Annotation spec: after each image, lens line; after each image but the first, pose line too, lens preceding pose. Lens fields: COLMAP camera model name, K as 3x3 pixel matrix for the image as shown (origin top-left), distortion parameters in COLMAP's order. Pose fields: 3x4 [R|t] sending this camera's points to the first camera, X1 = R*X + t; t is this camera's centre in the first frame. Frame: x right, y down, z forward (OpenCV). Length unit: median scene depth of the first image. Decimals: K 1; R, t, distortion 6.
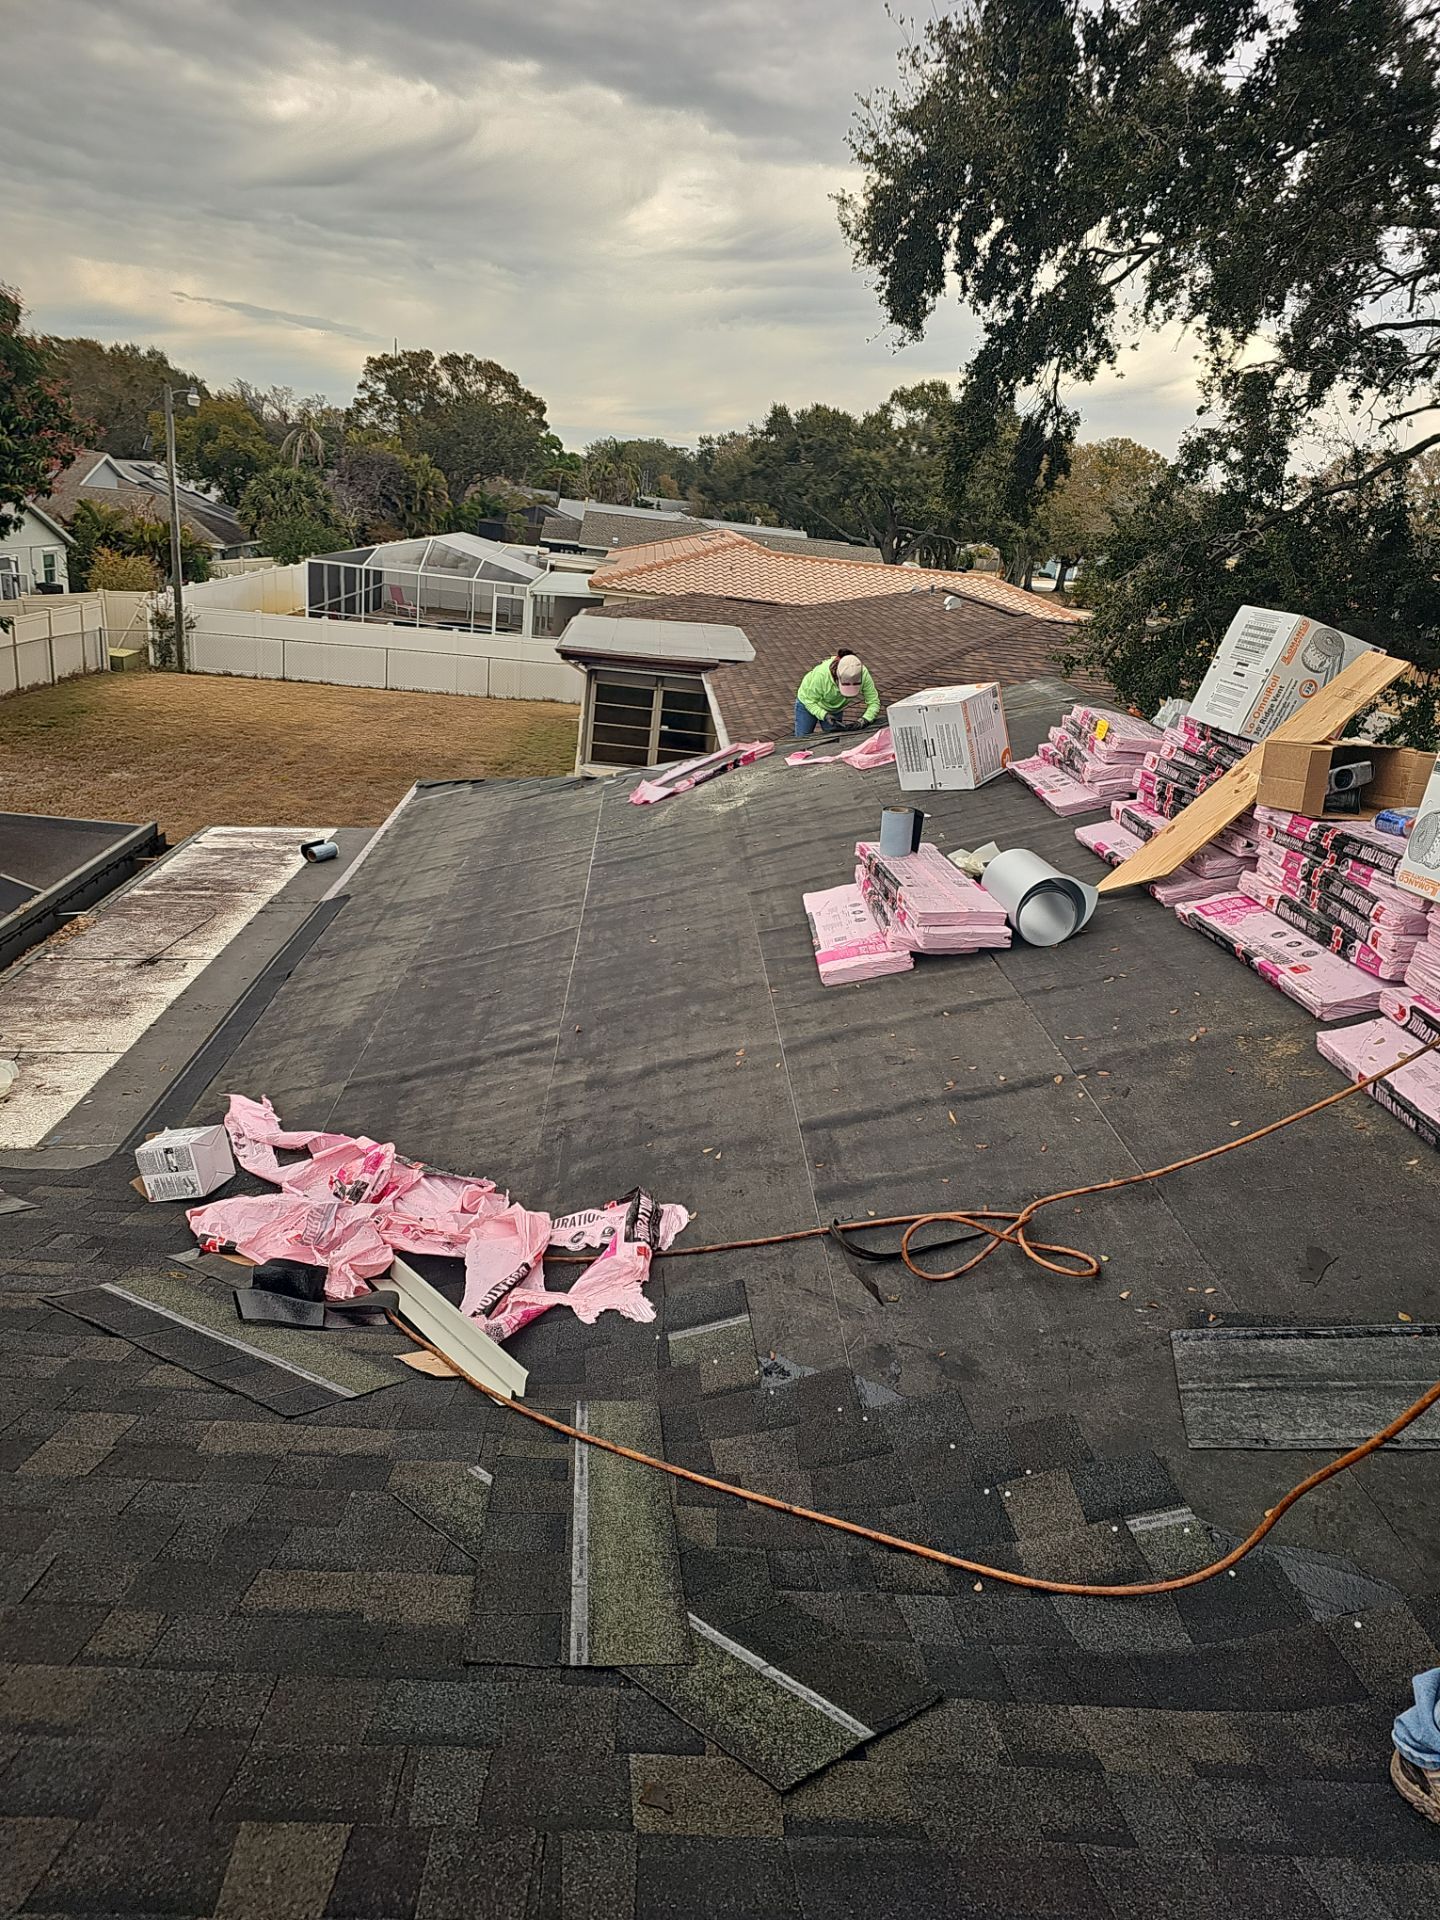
lens RADIAL K [[1236.3, 0, 720.8], [0, 1236.3, 972.7], [0, 0, 1]] dist [0.059068, -0.074593]
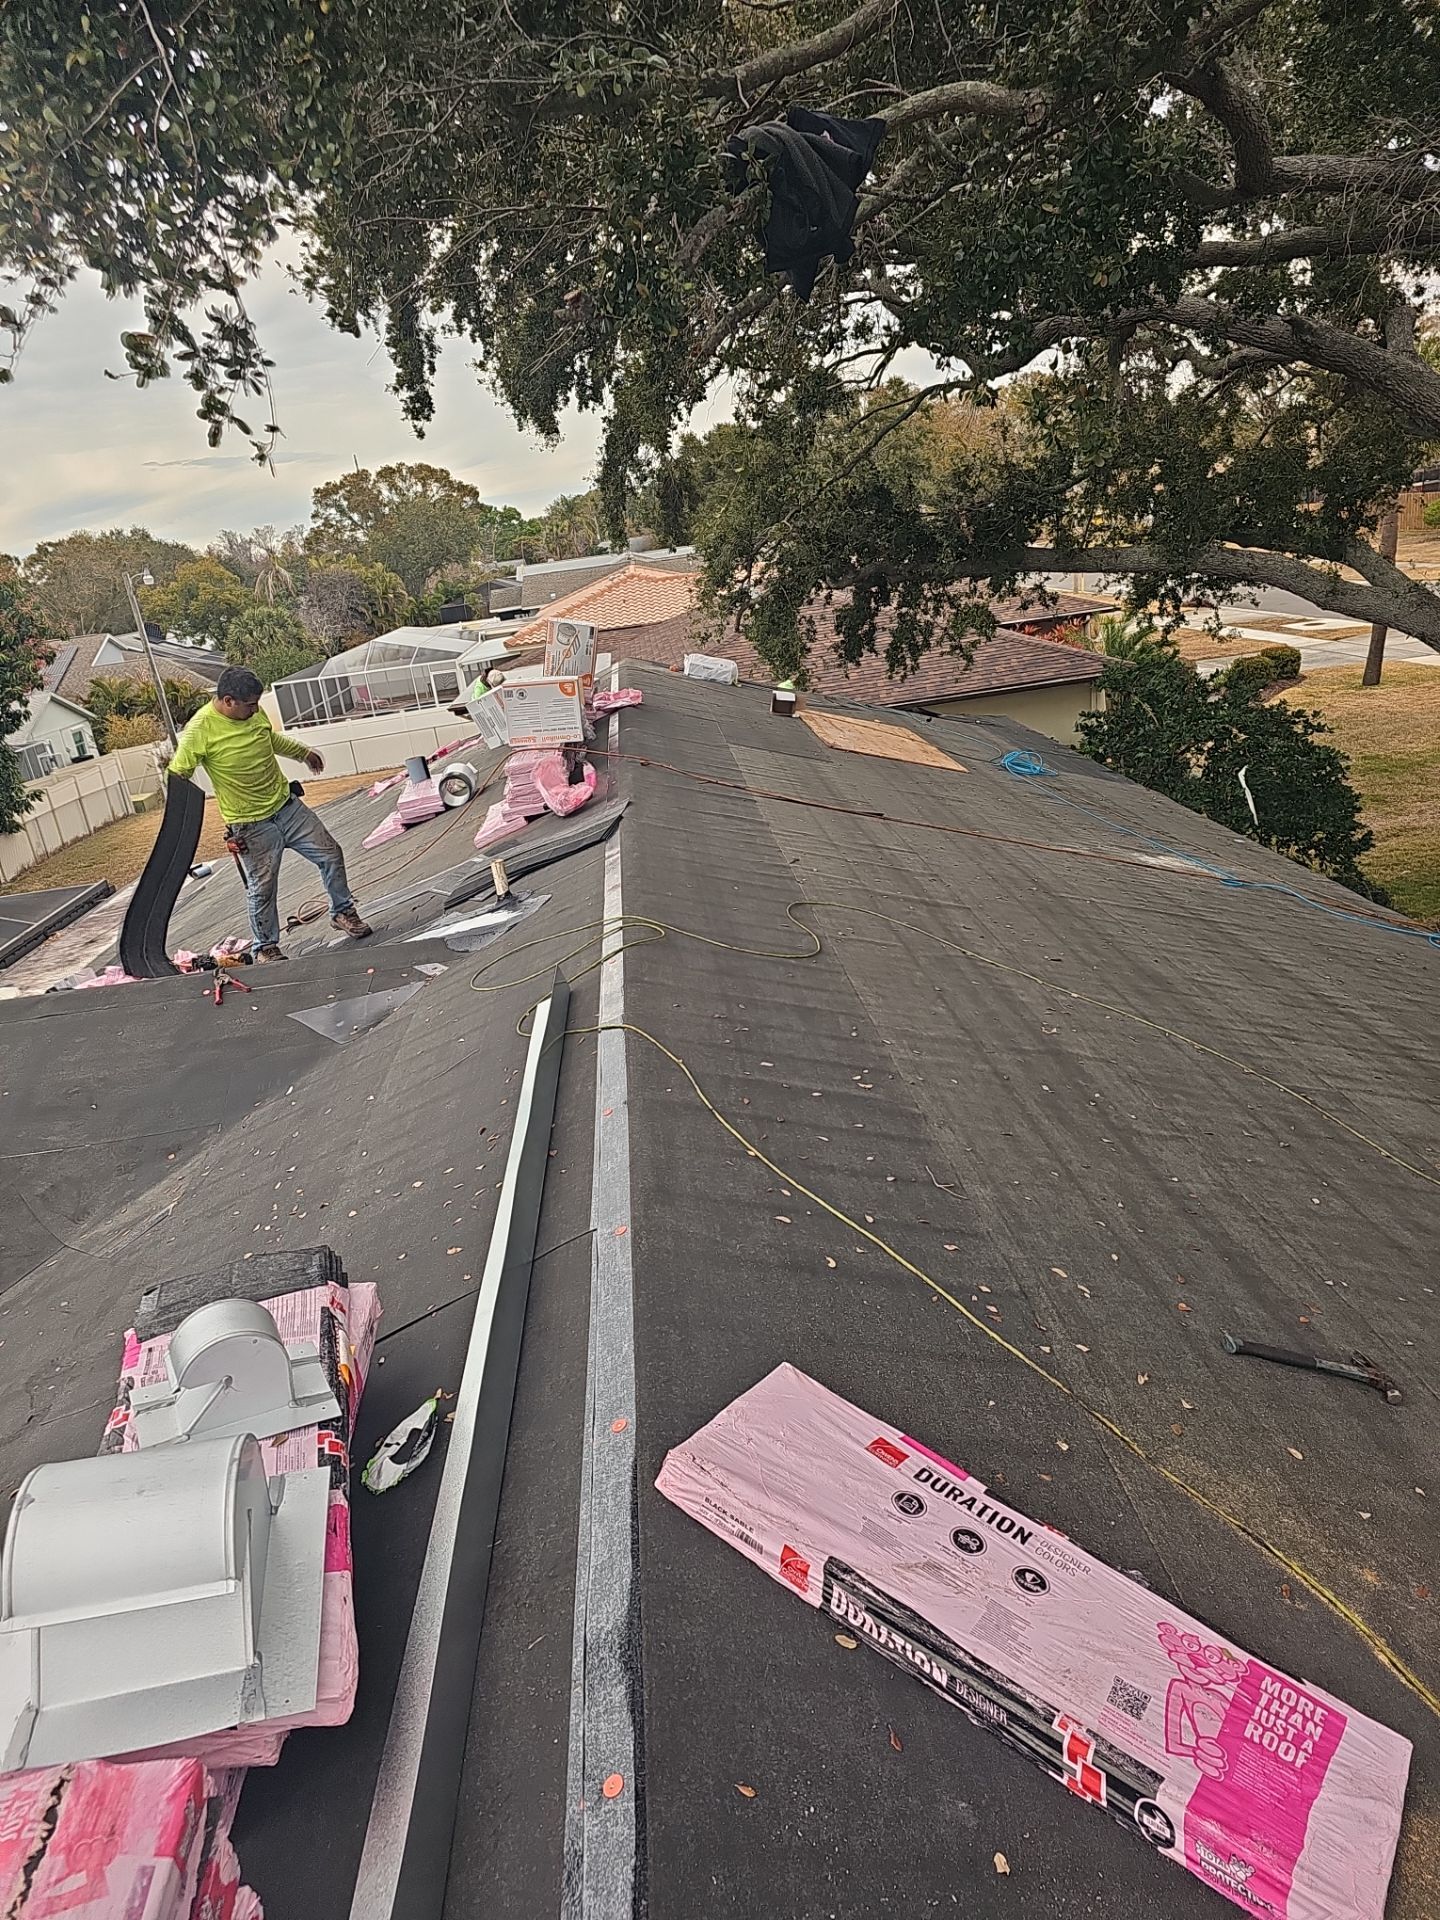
lens RADIAL K [[1236.3, 0, 720.8], [0, 1236.3, 972.7], [0, 0, 1]] dist [0.059068, -0.074593]
pose [[0.970860, -0.227027, -0.076746, 0.073524], [0.226171, 0.973887, -0.019783, 0.036948], [0.079234, 0.001849, 0.996854, -0.096483]]
